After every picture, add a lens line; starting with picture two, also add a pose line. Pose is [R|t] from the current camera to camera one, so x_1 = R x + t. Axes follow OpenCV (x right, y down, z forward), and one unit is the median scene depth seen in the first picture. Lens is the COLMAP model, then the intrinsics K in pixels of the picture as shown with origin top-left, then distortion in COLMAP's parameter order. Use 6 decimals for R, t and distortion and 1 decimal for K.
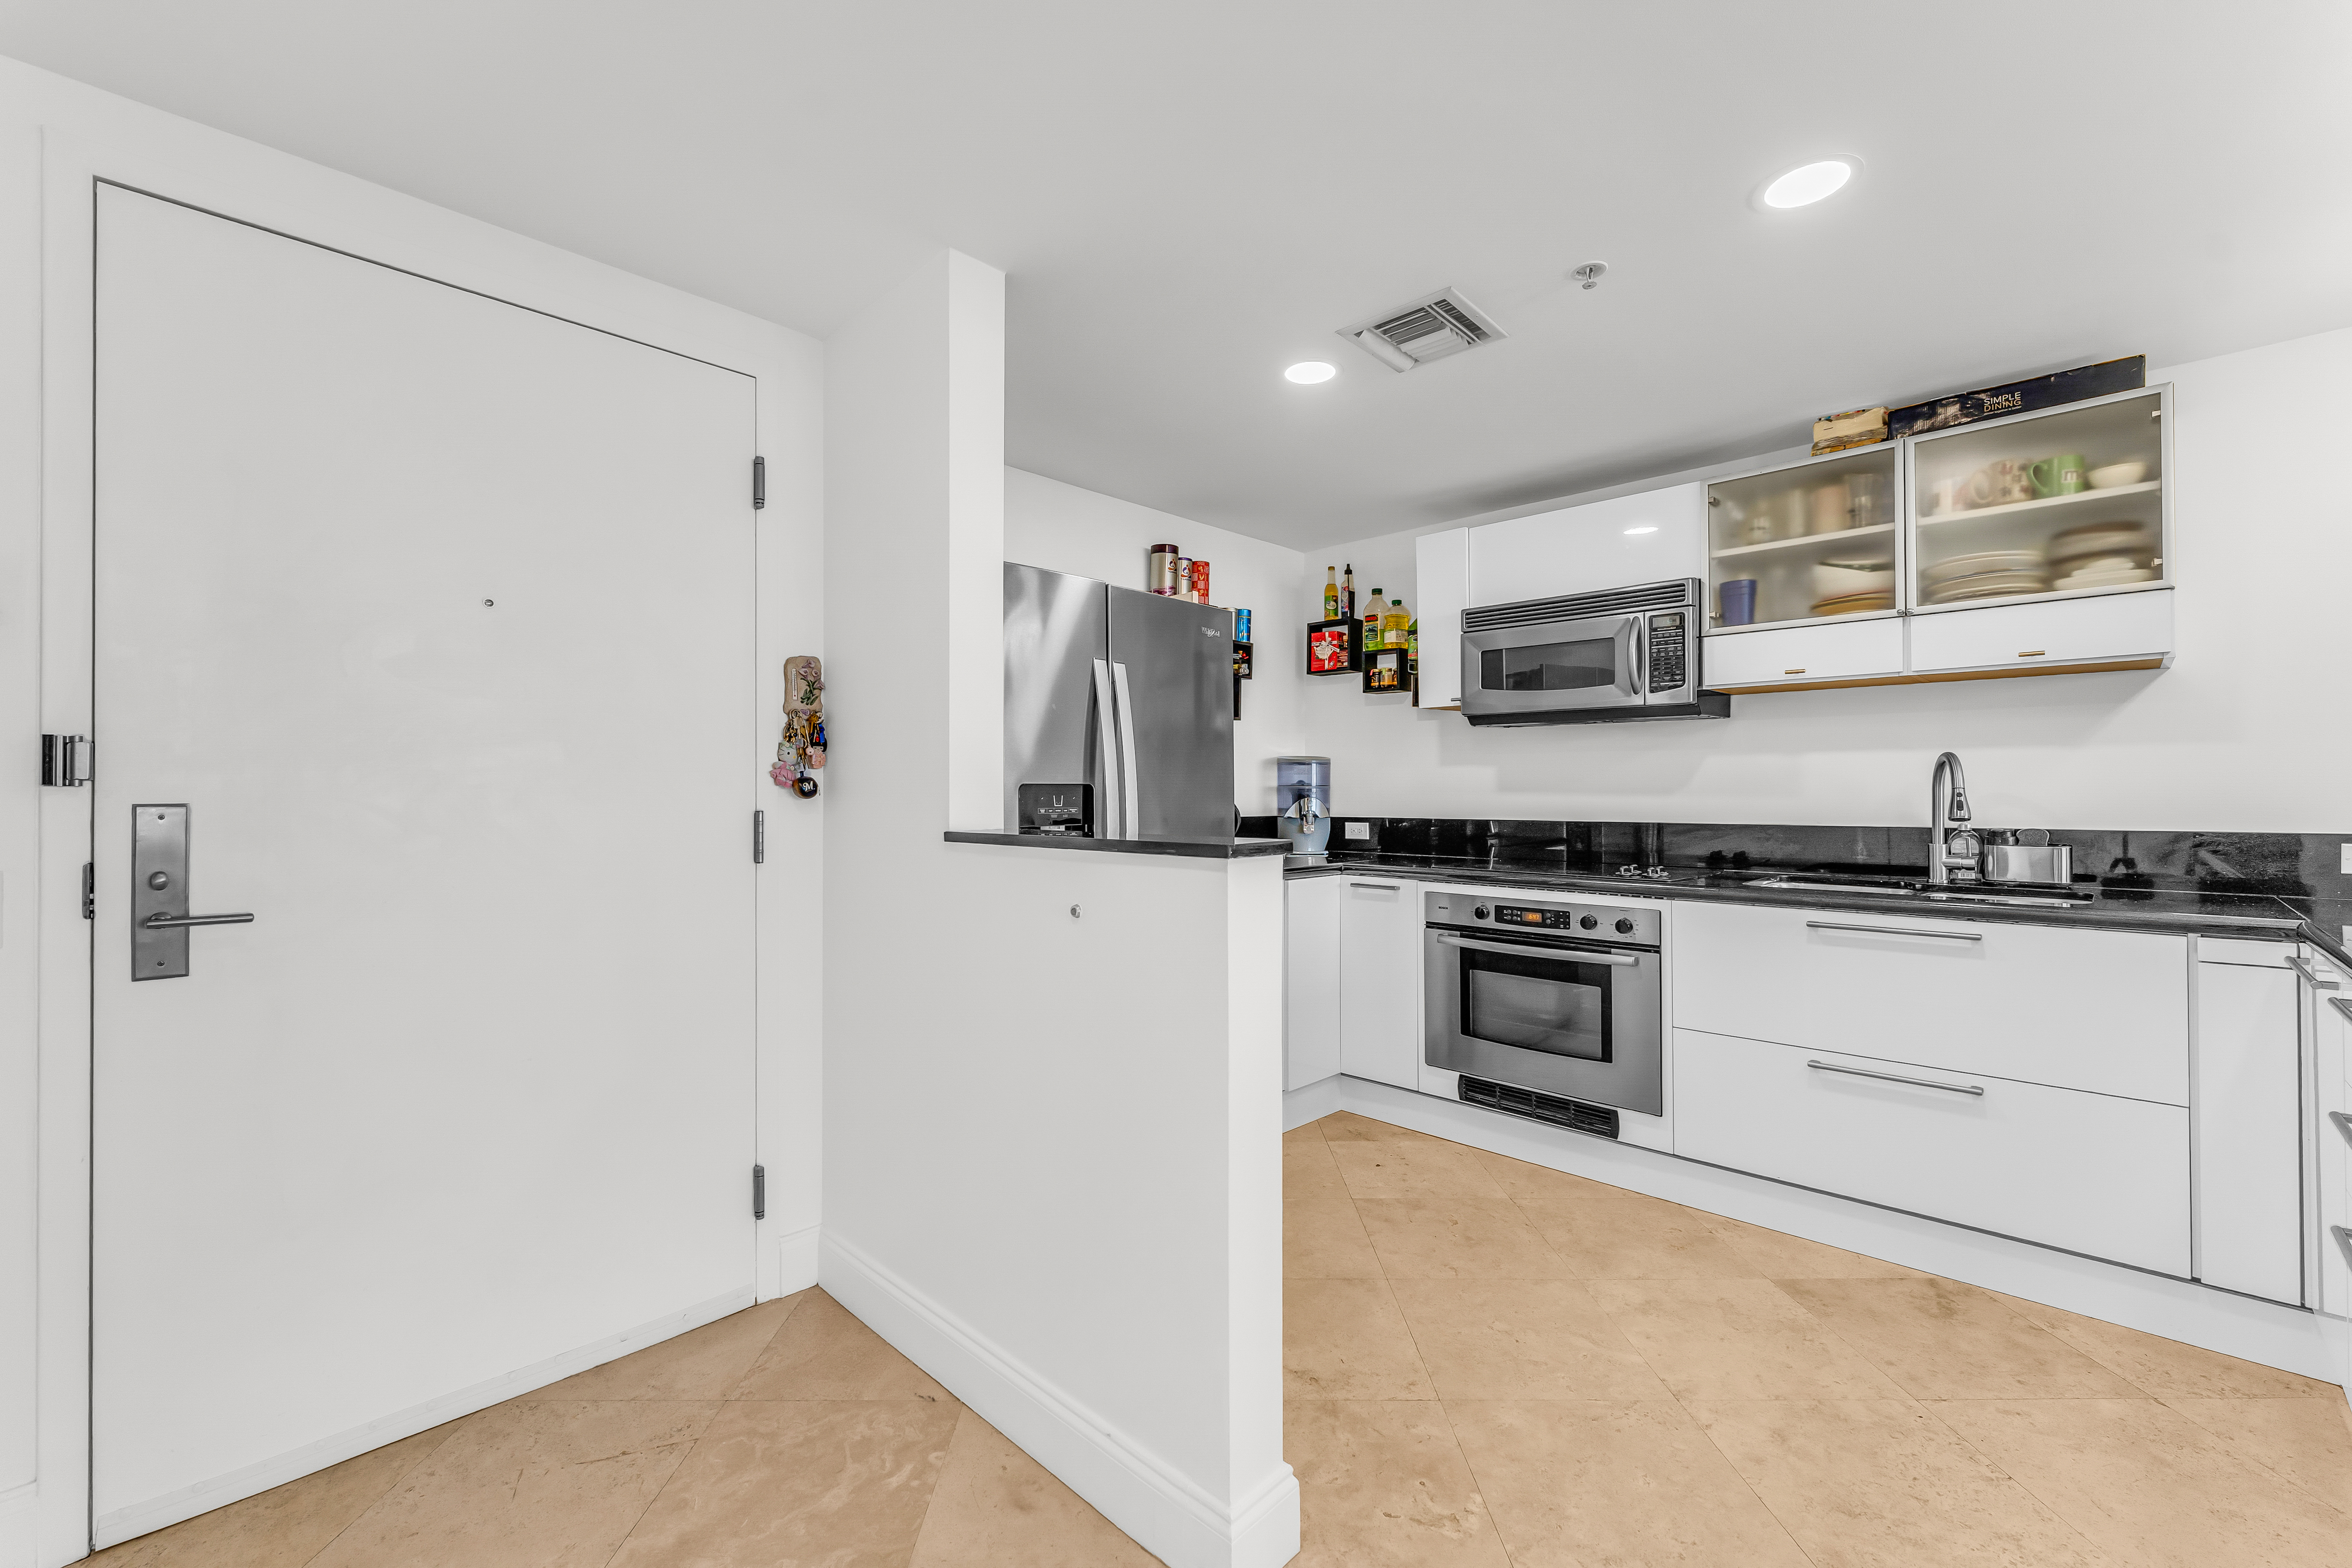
lens RADIAL K [[961.3, 0, 1156.6], [0, 961.3, 783.0], [0, 0, 1]] dist [0.001503, -0.001199]
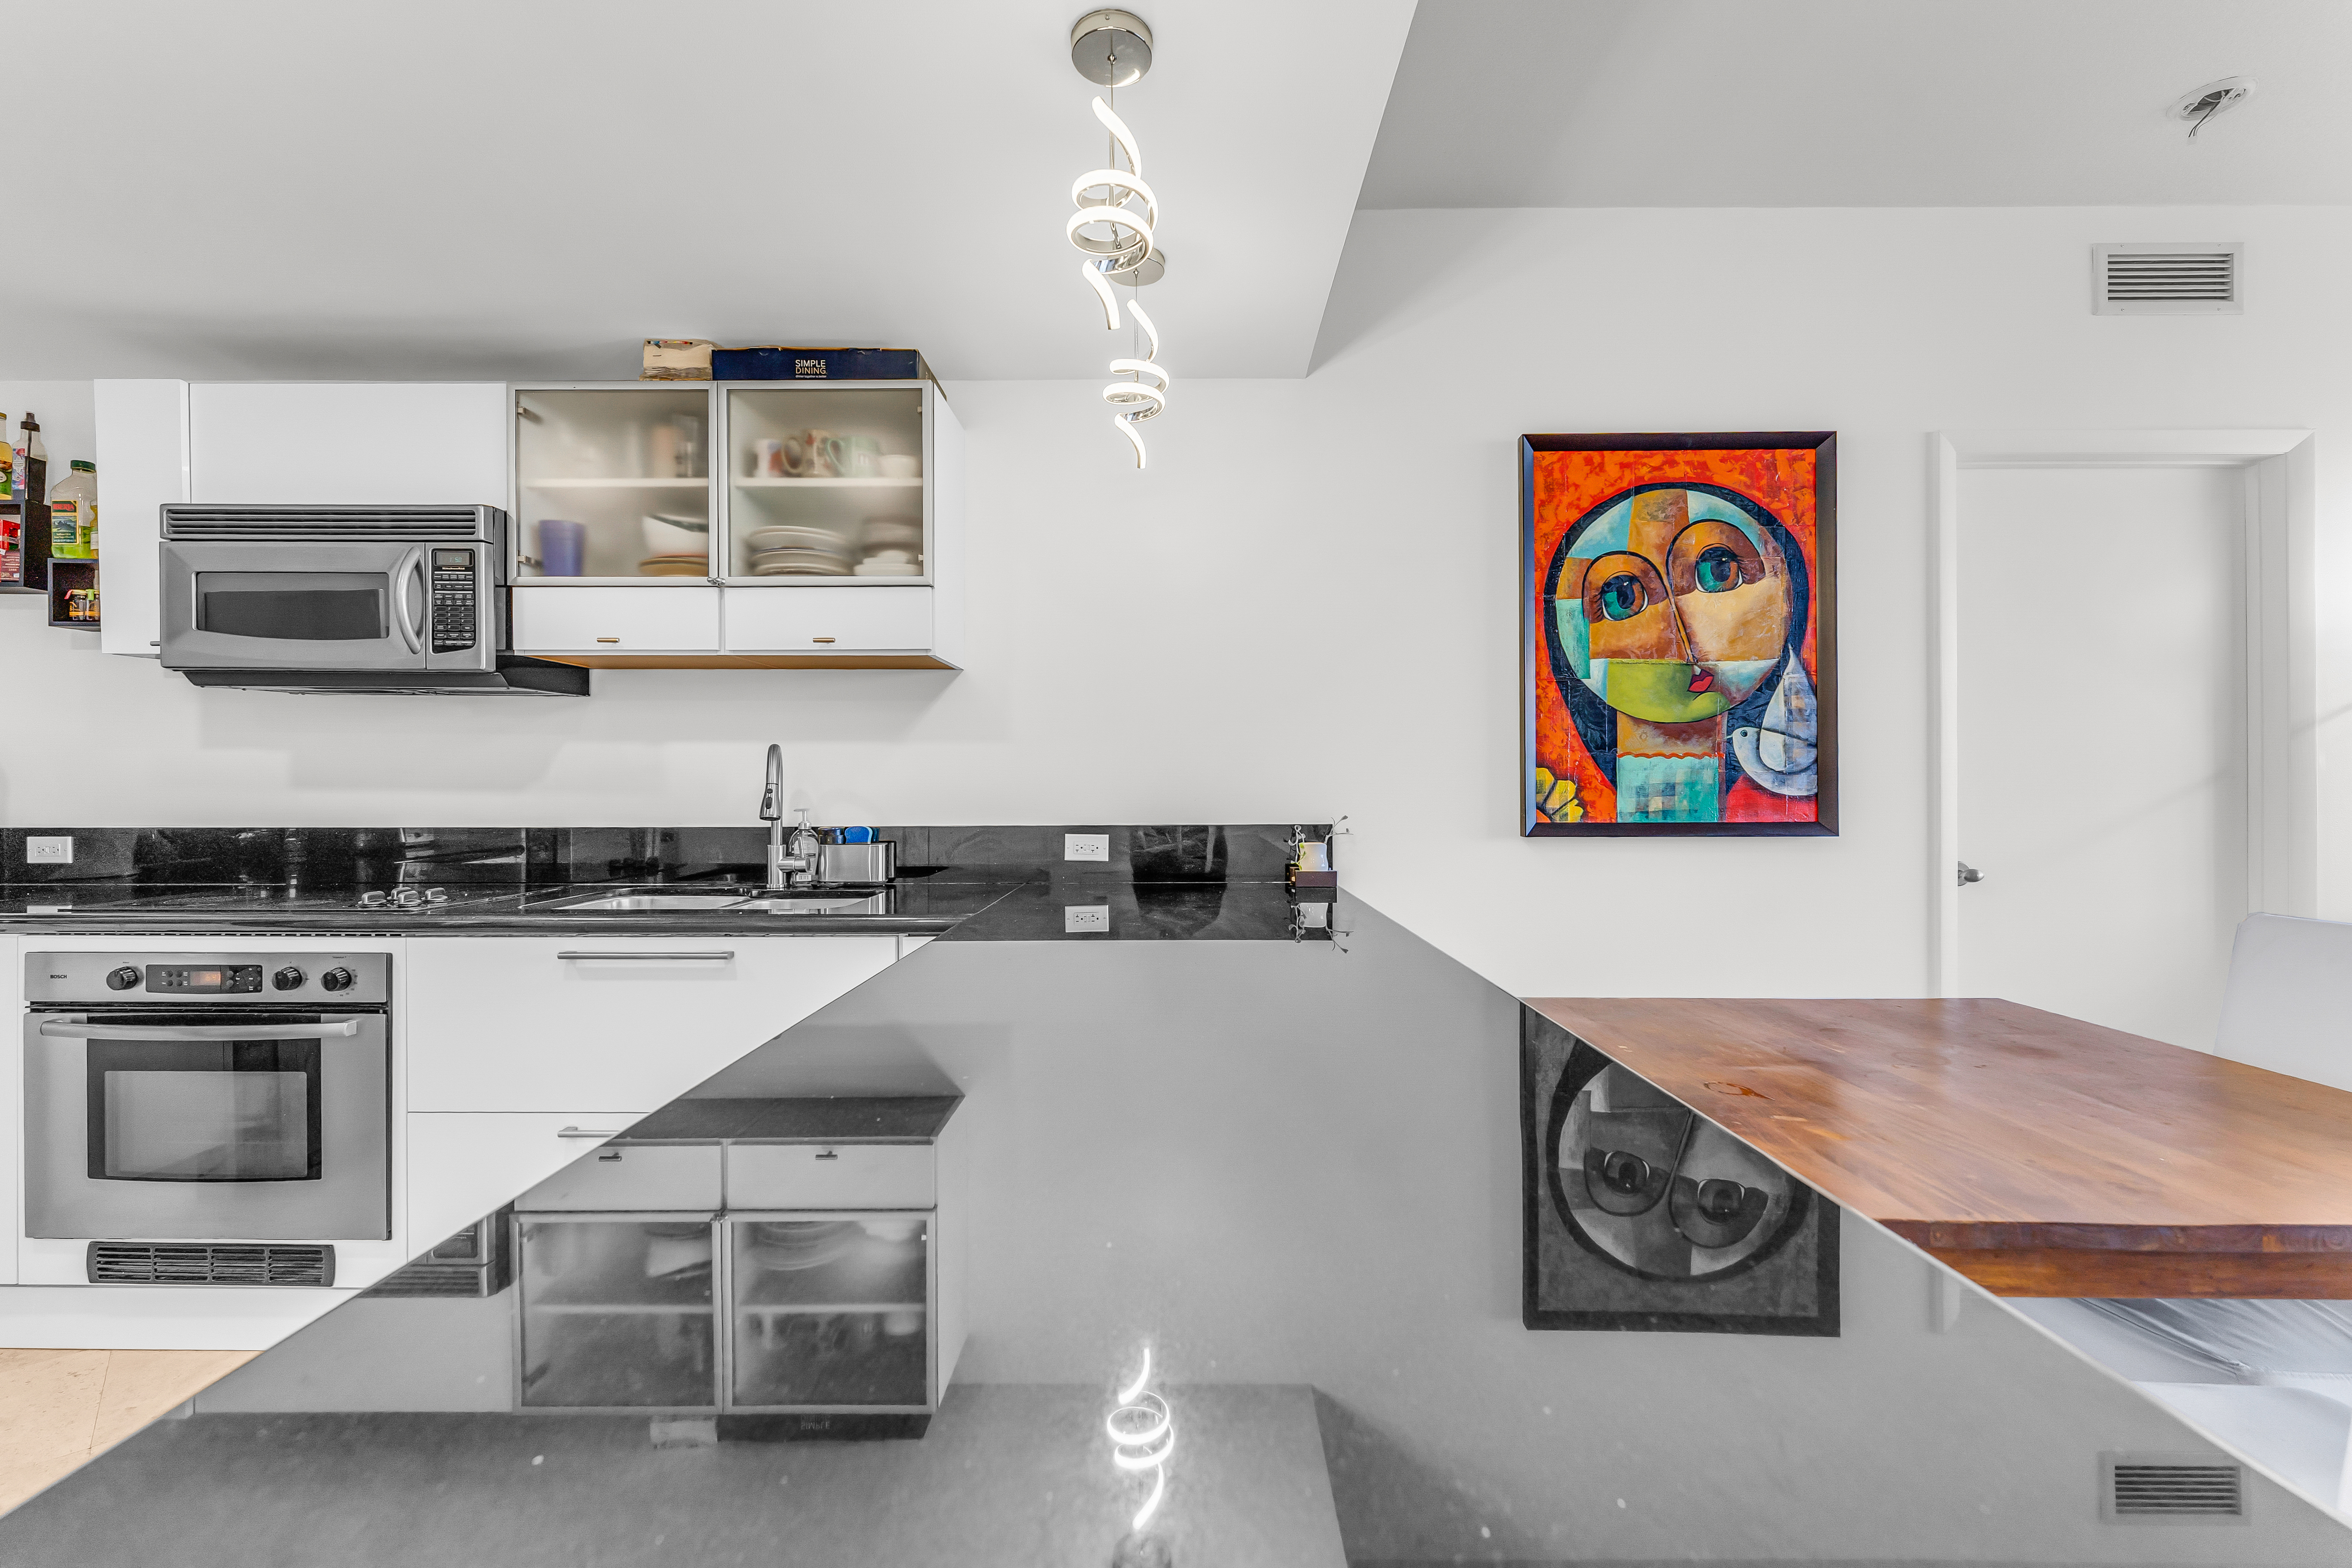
lens RADIAL K [[961.3, 0, 1187.9], [0, 961.3, 788.7], [0, 0, 1]] dist [0.001503, -0.001199]
pose [[0.708698, 0.003553, 0.705503, 0.448339], [-0.008140, 0.999962, 0.003140, 0.003257], [-0.705465, -0.007968, 0.708700, 0.076594]]
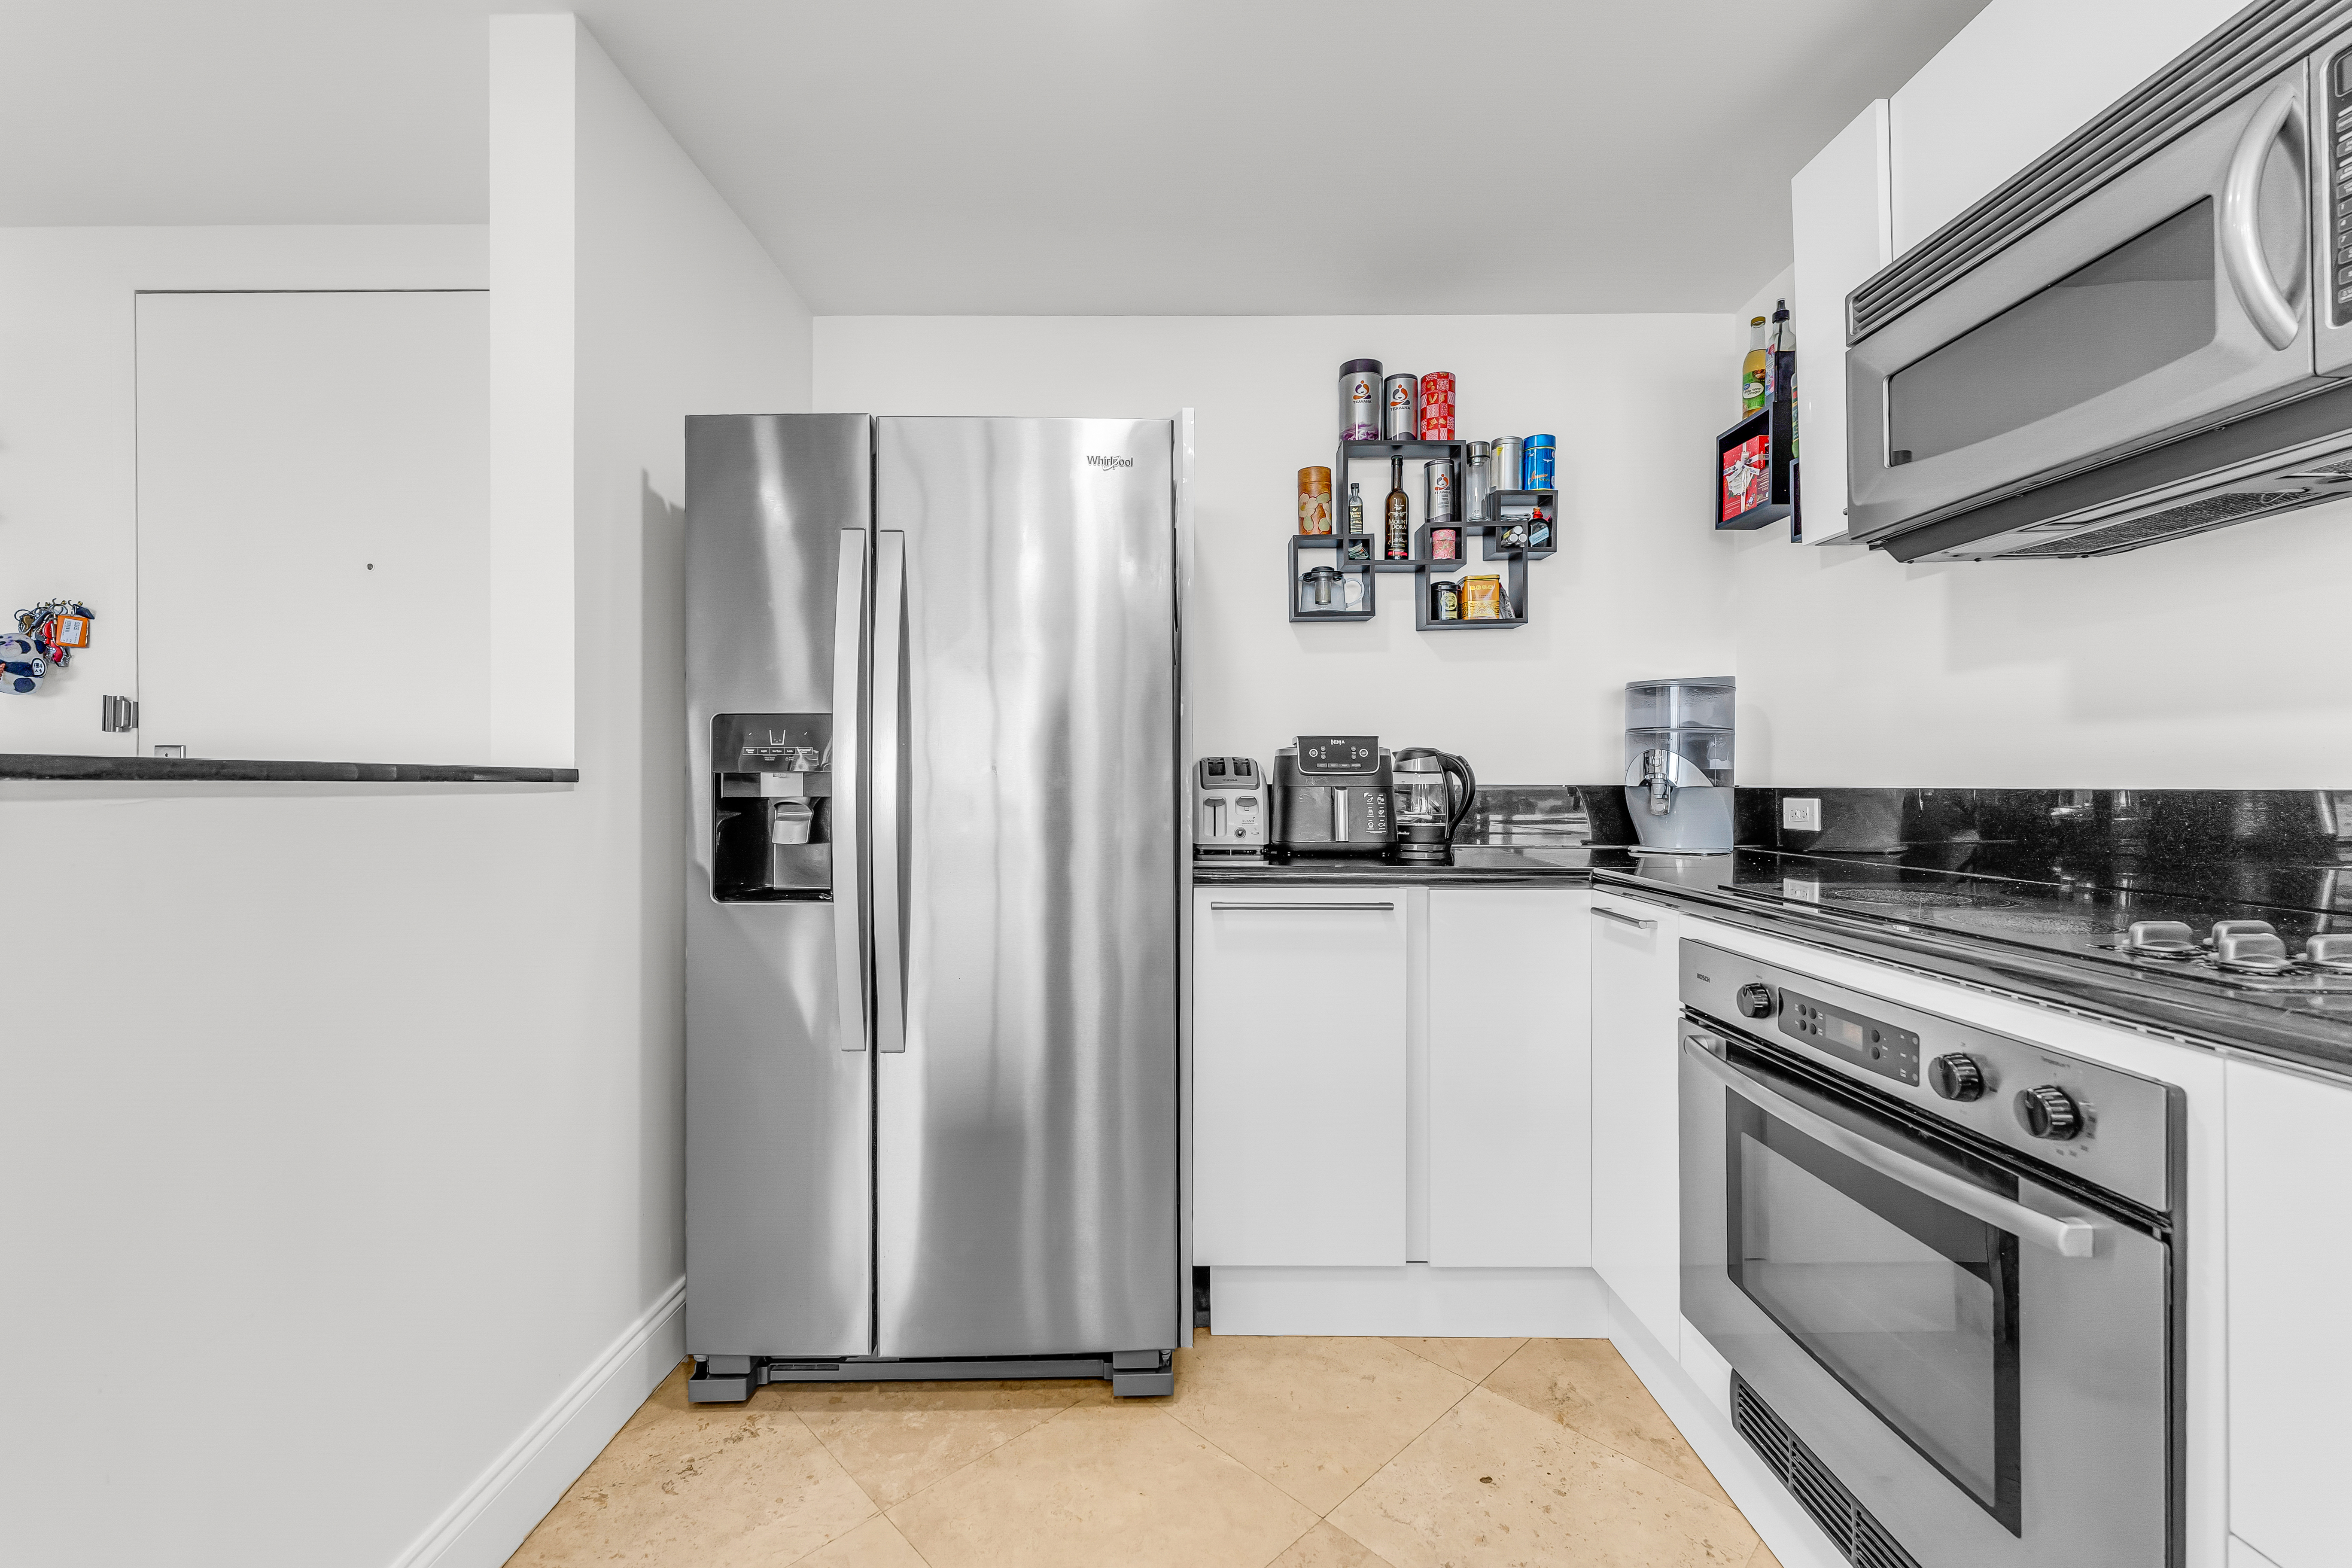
lens RADIAL K [[961.3, 0, 1177.8], [0, 961.3, 786.5], [0, 0, 1]] dist [0.001503, -0.001199]
pose [[0.699942, 0.003463, -0.714192, 0.530335], [0.005579, 0.999931, 0.010316, 0.042307], [0.714178, -0.011205, 0.699874, 0.617998]]
